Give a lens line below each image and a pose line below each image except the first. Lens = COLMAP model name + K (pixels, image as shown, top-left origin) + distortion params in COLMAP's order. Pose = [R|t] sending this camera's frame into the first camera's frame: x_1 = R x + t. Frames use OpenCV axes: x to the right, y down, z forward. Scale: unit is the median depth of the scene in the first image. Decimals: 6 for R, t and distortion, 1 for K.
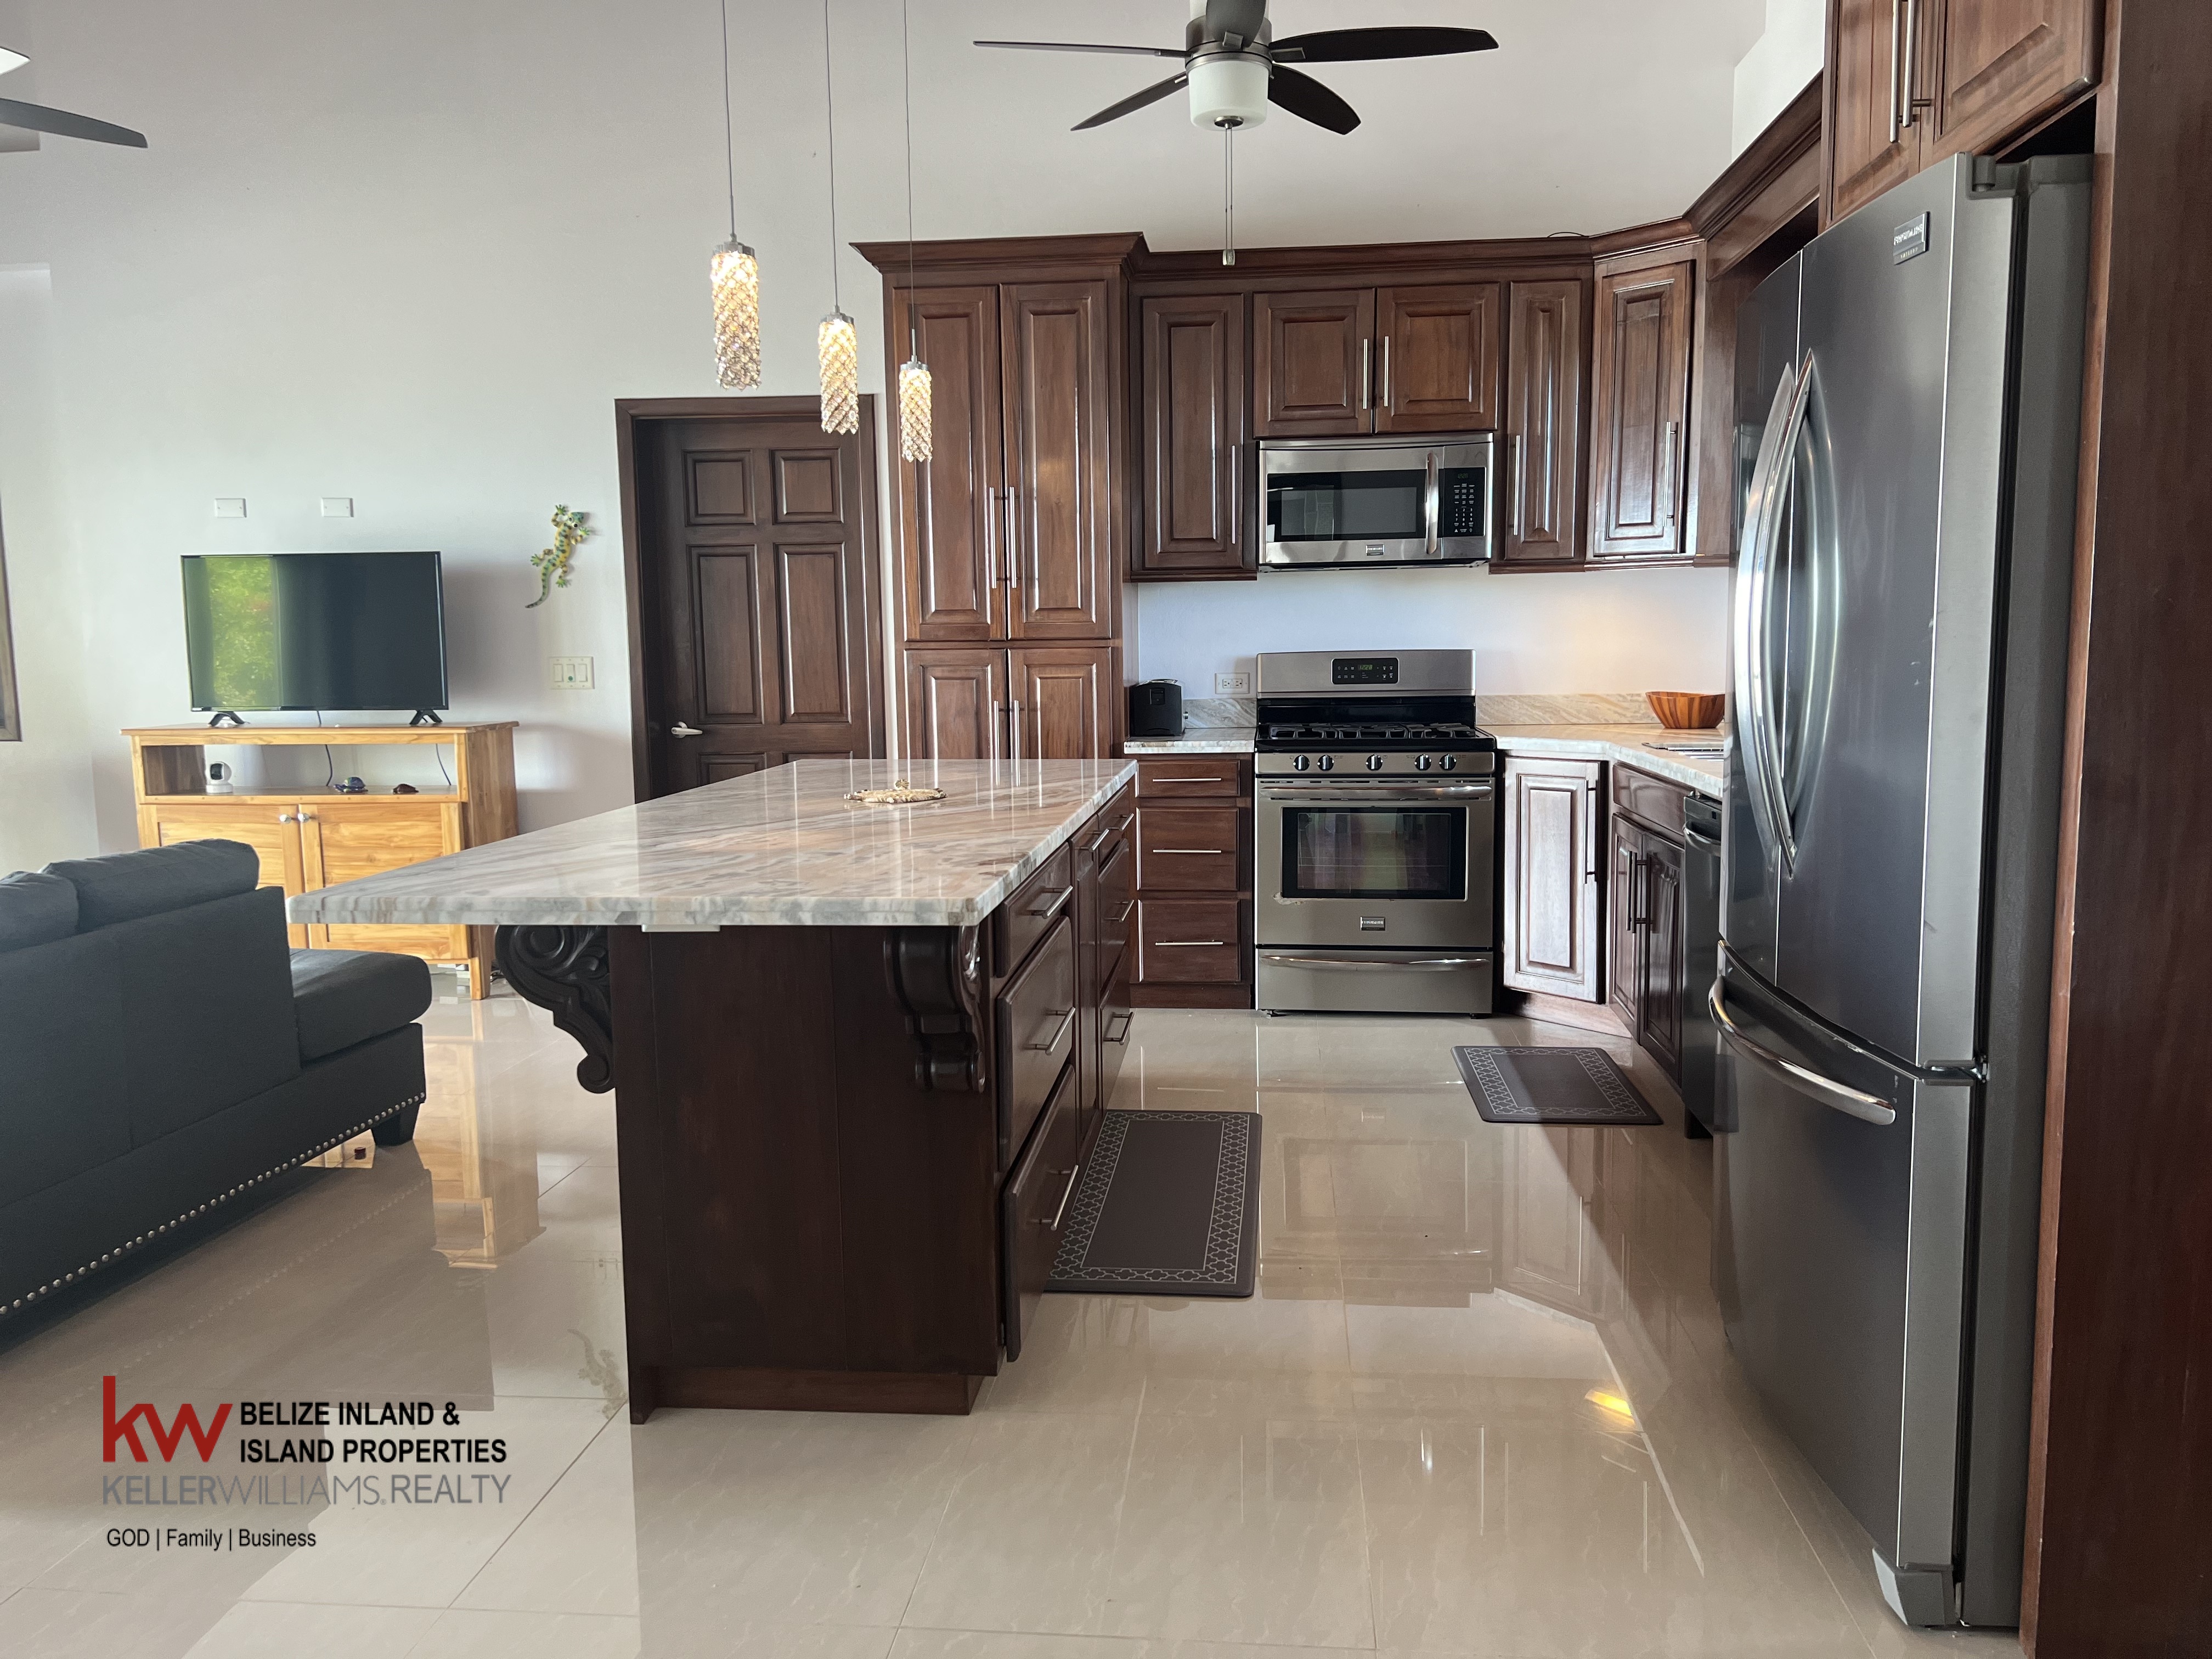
lens RADIAL K [[1660.3, 0, 1104.7], [0, 1660.3, 833.2], [0, 0, 1]] dist [0.049918, -0.054948]
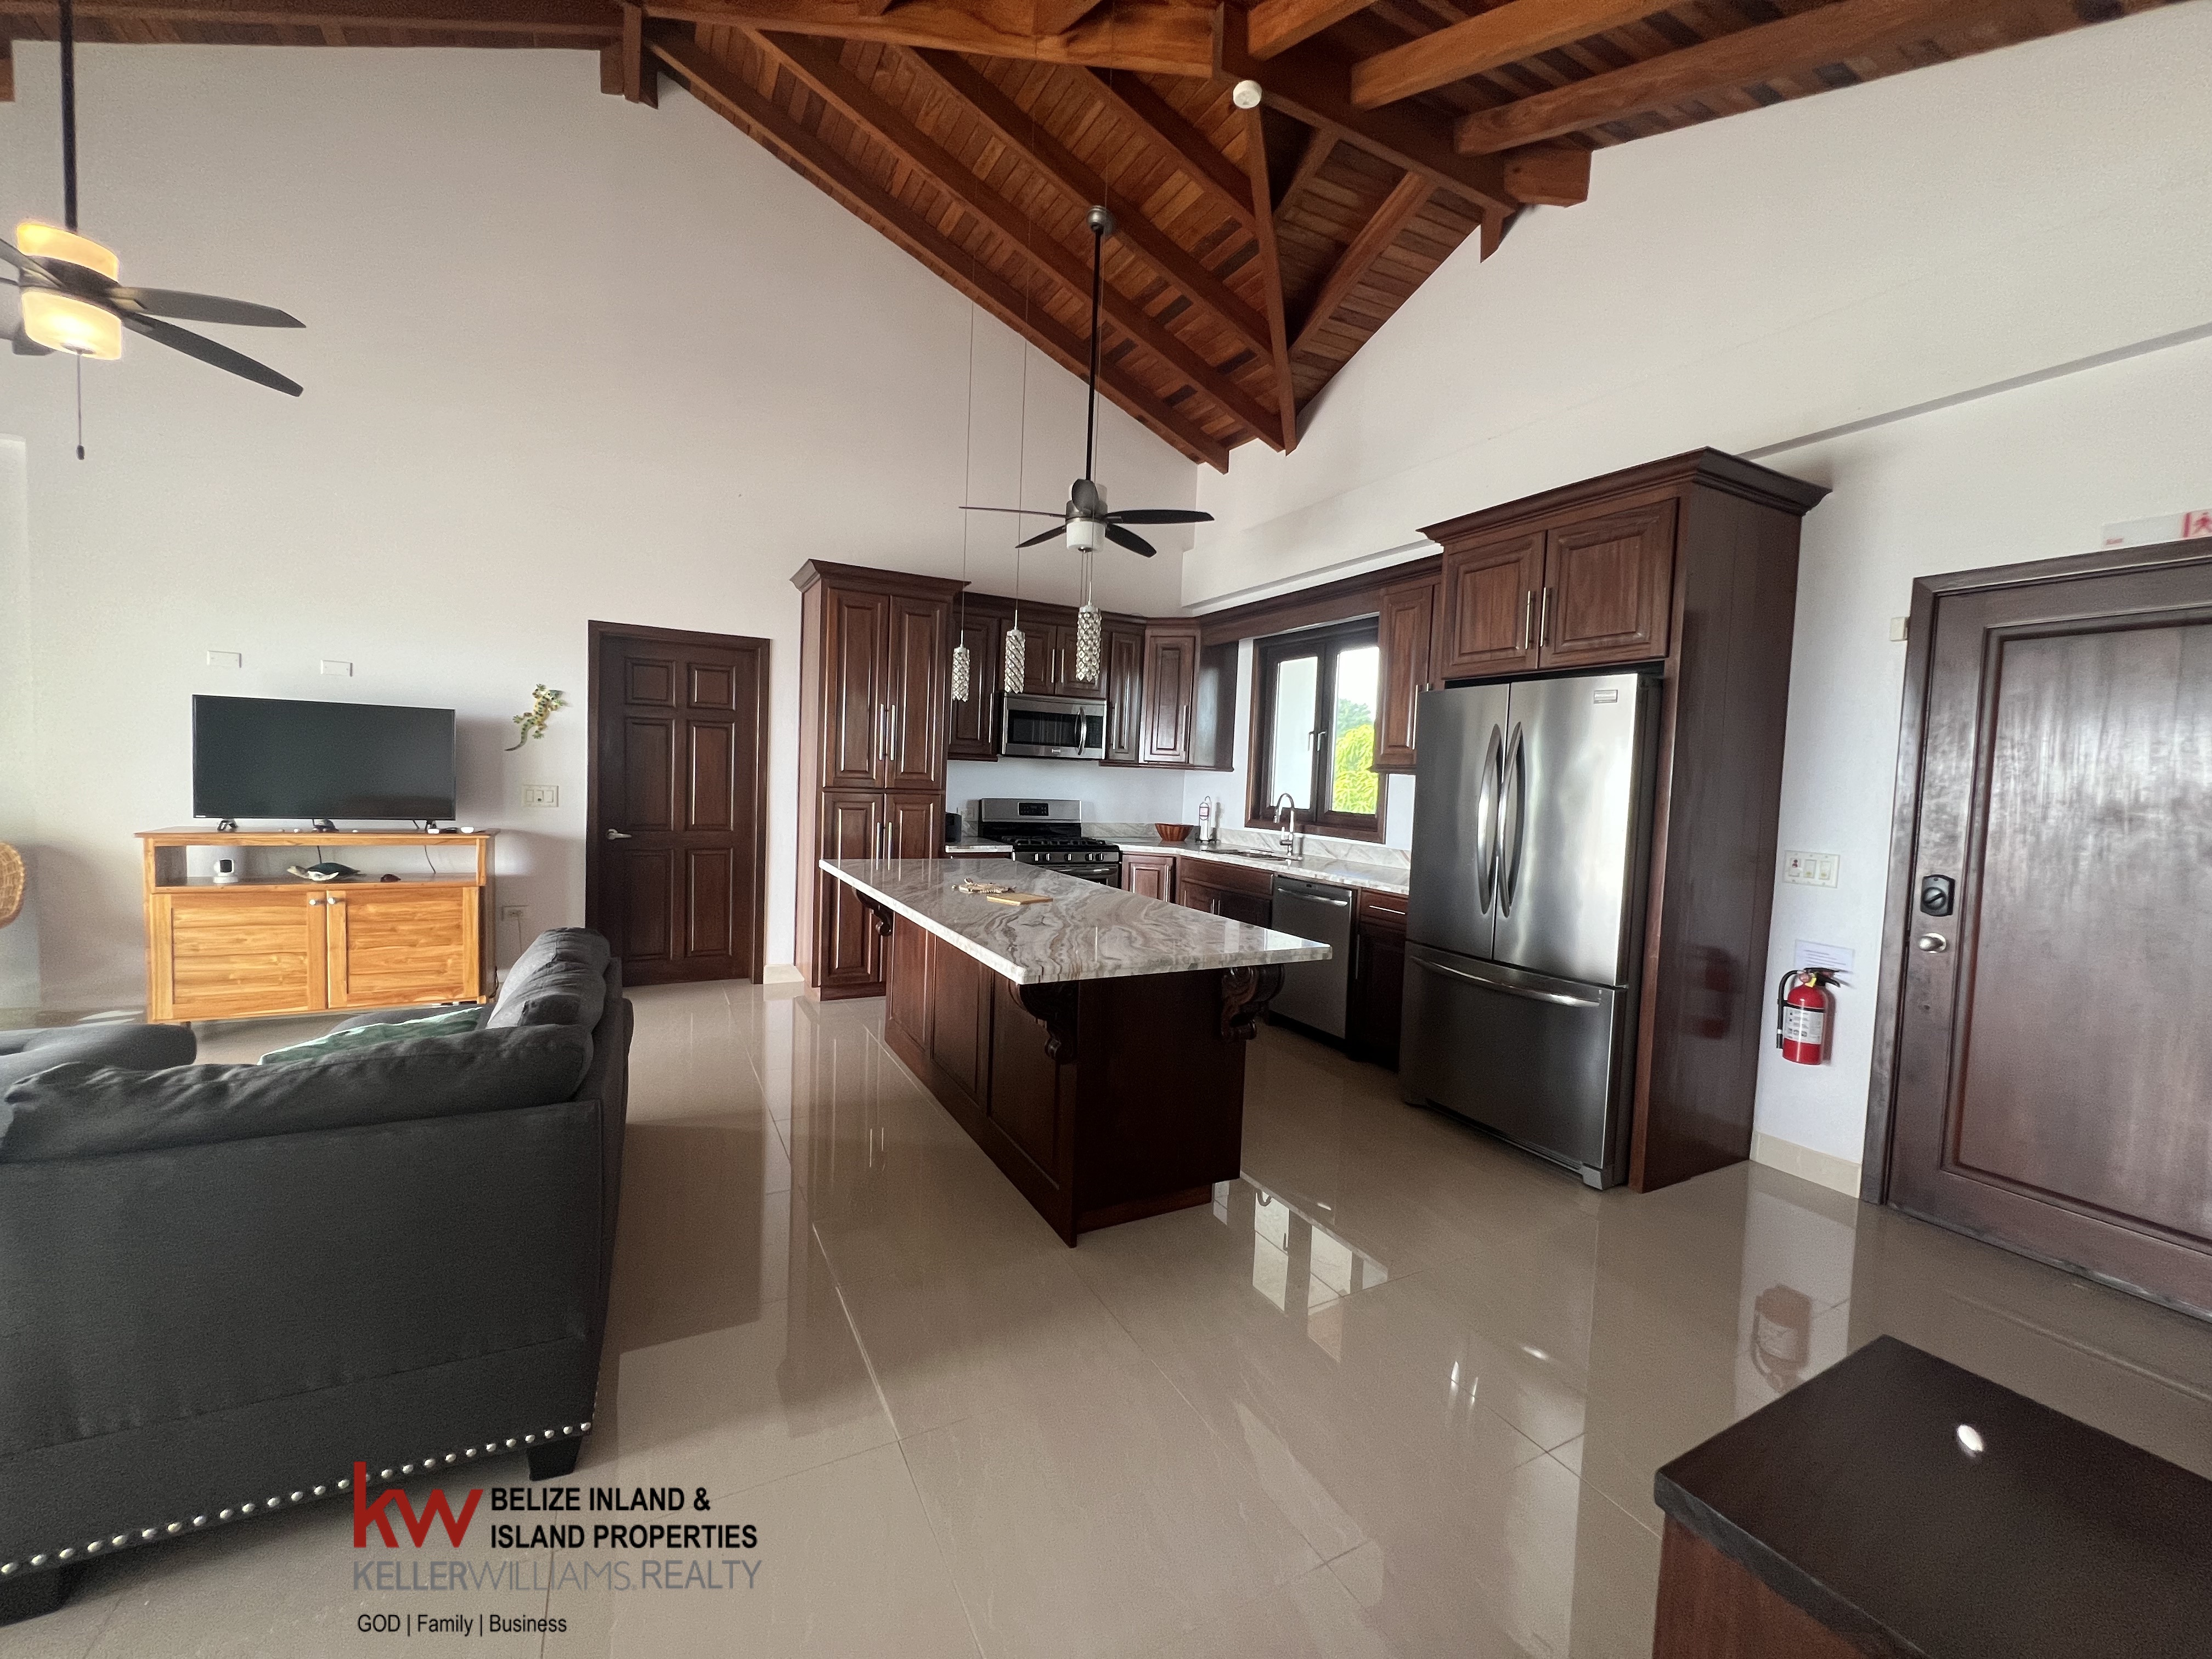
lens RADIAL K [[882.2, 0, 1109.1], [0, 882.2, 826.4], [0, 0, 1]] dist [0.004381, -0.000795]
pose [[0.832750, 0.014379, 0.553462, -0.377824], [0.015688, 0.998648, -0.049550, -0.025194], [-0.553427, 0.049946, 0.831399, 0.078275]]
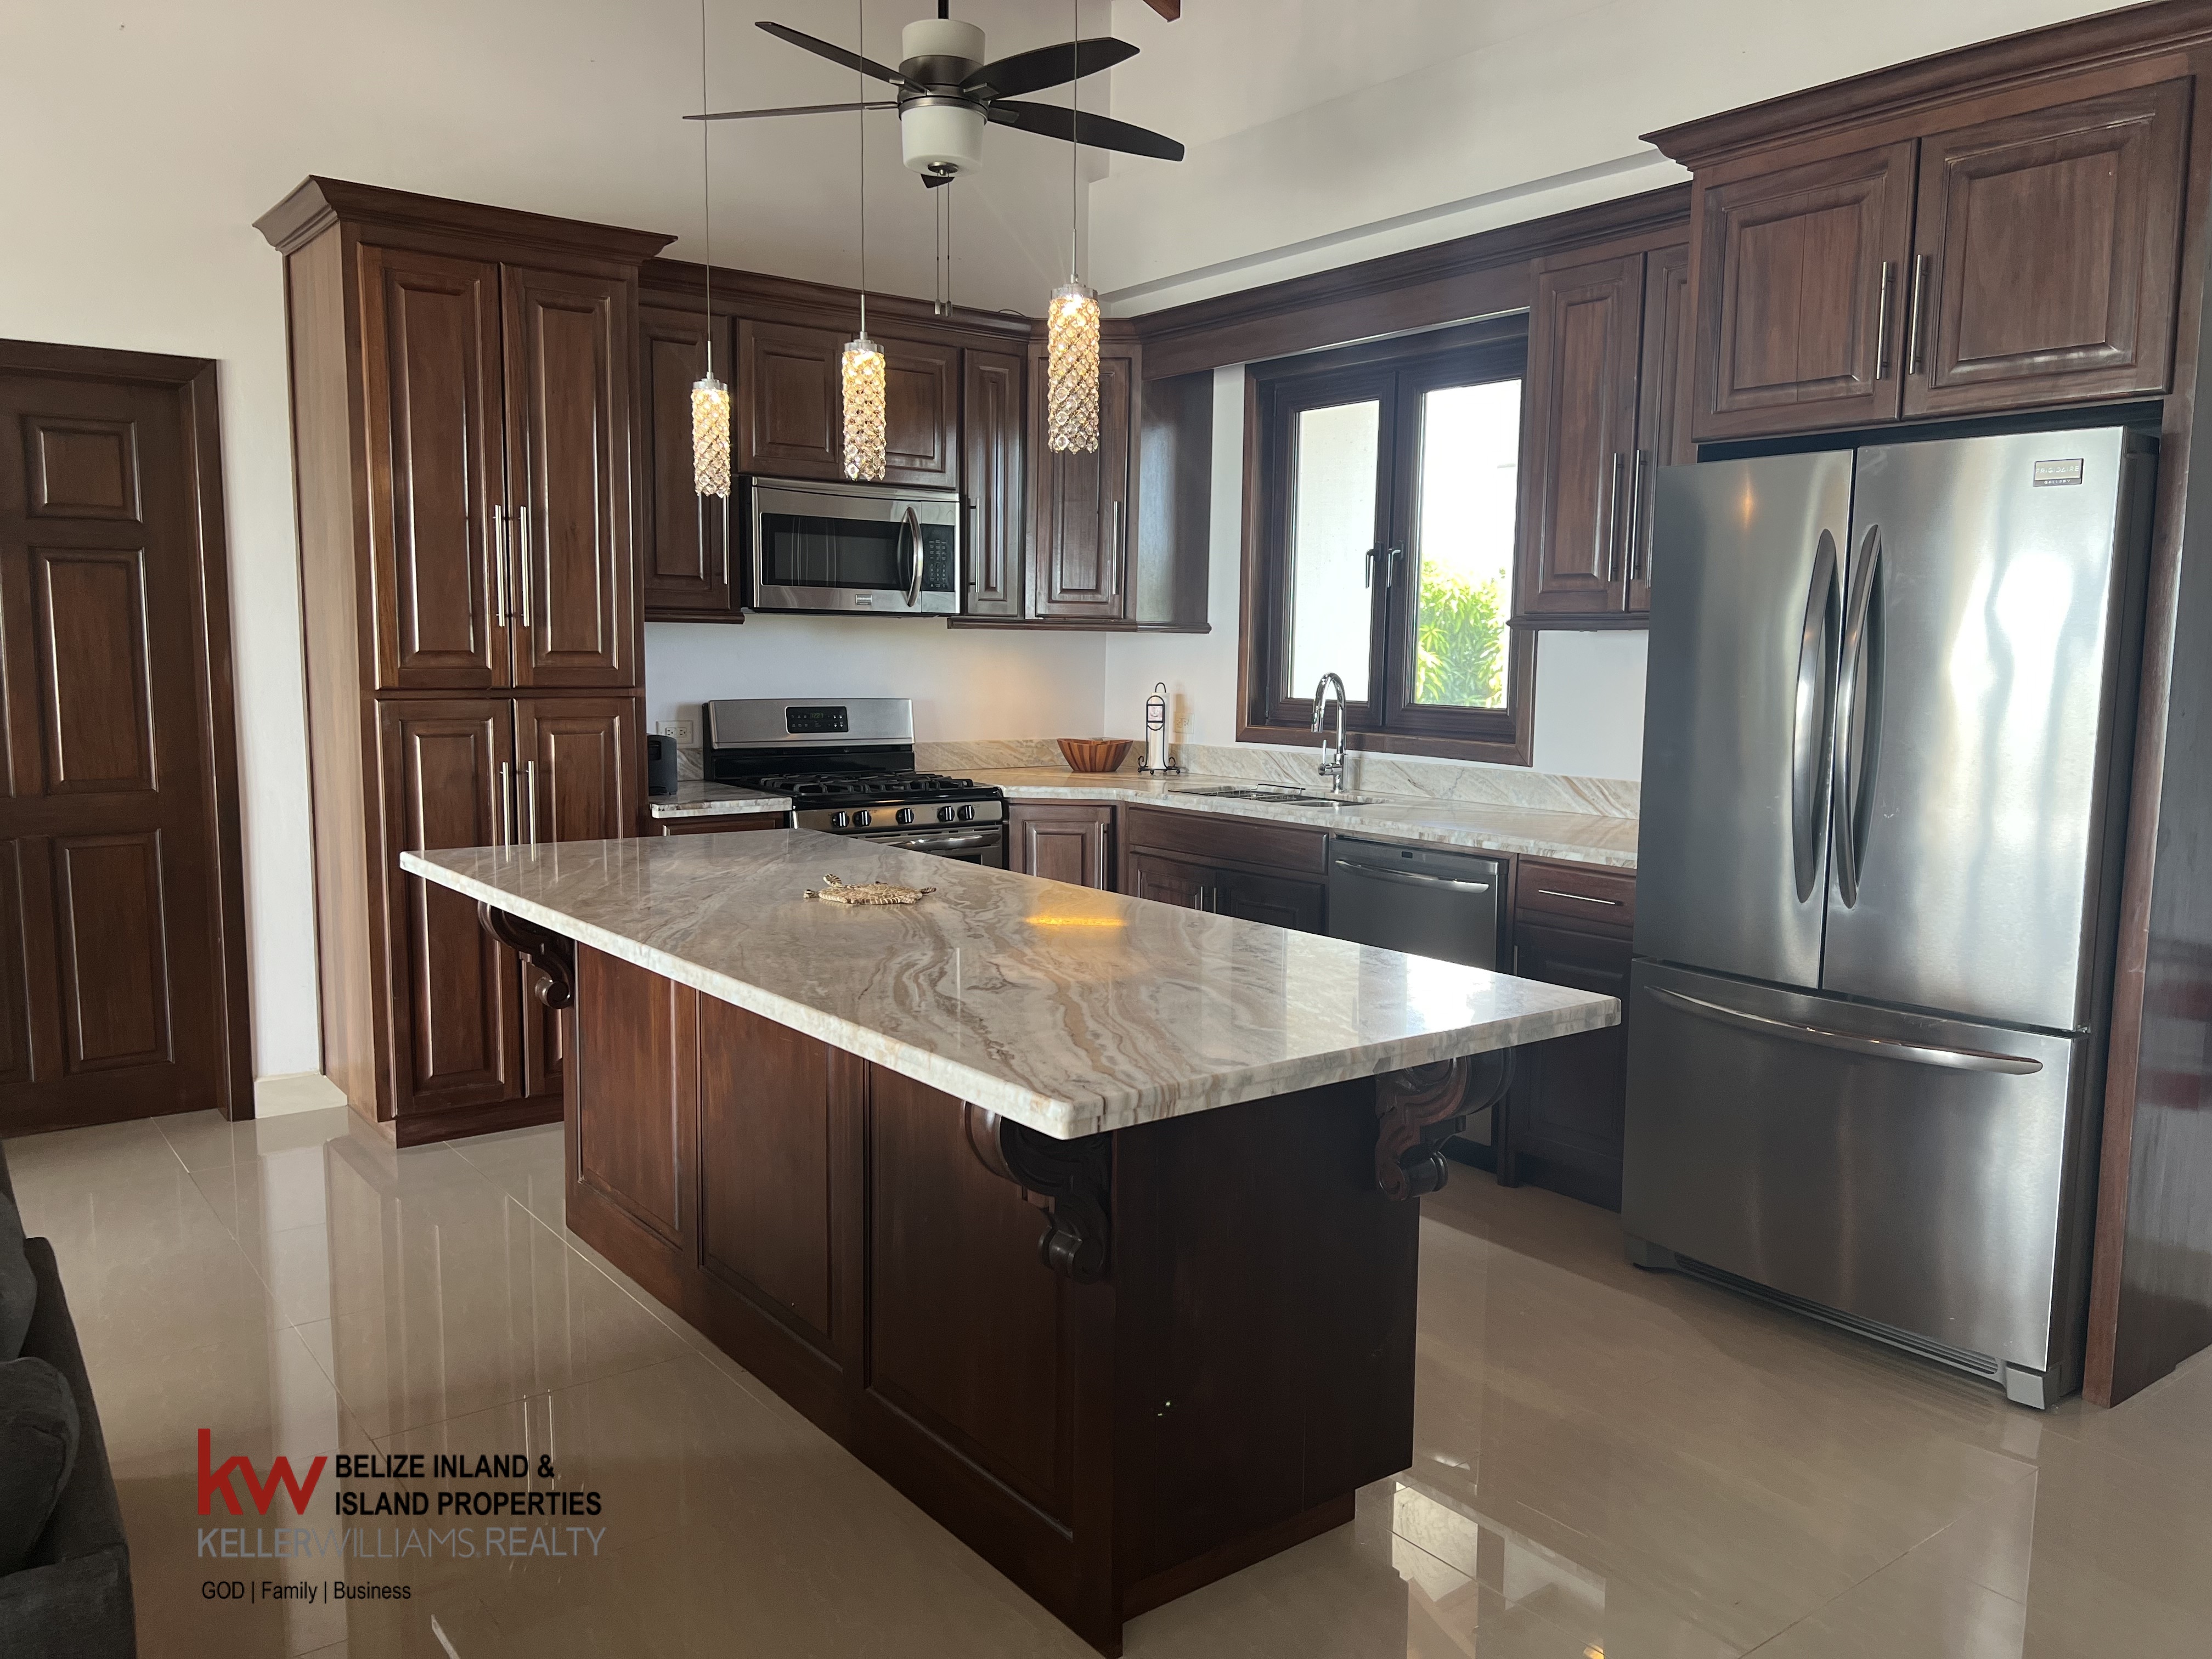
lens RADIAL K [[1660.3, 0, 1139.9], [0, 1660.3, 844.9], [0, 0, 1]] dist [0.049918, -0.054948]
pose [[0.728517, -0.059347, 0.682452, -0.401826], [0.058247, 0.997999, 0.024609, -0.040006], [-0.682547, 0.021822, 0.730516, 0.172274]]
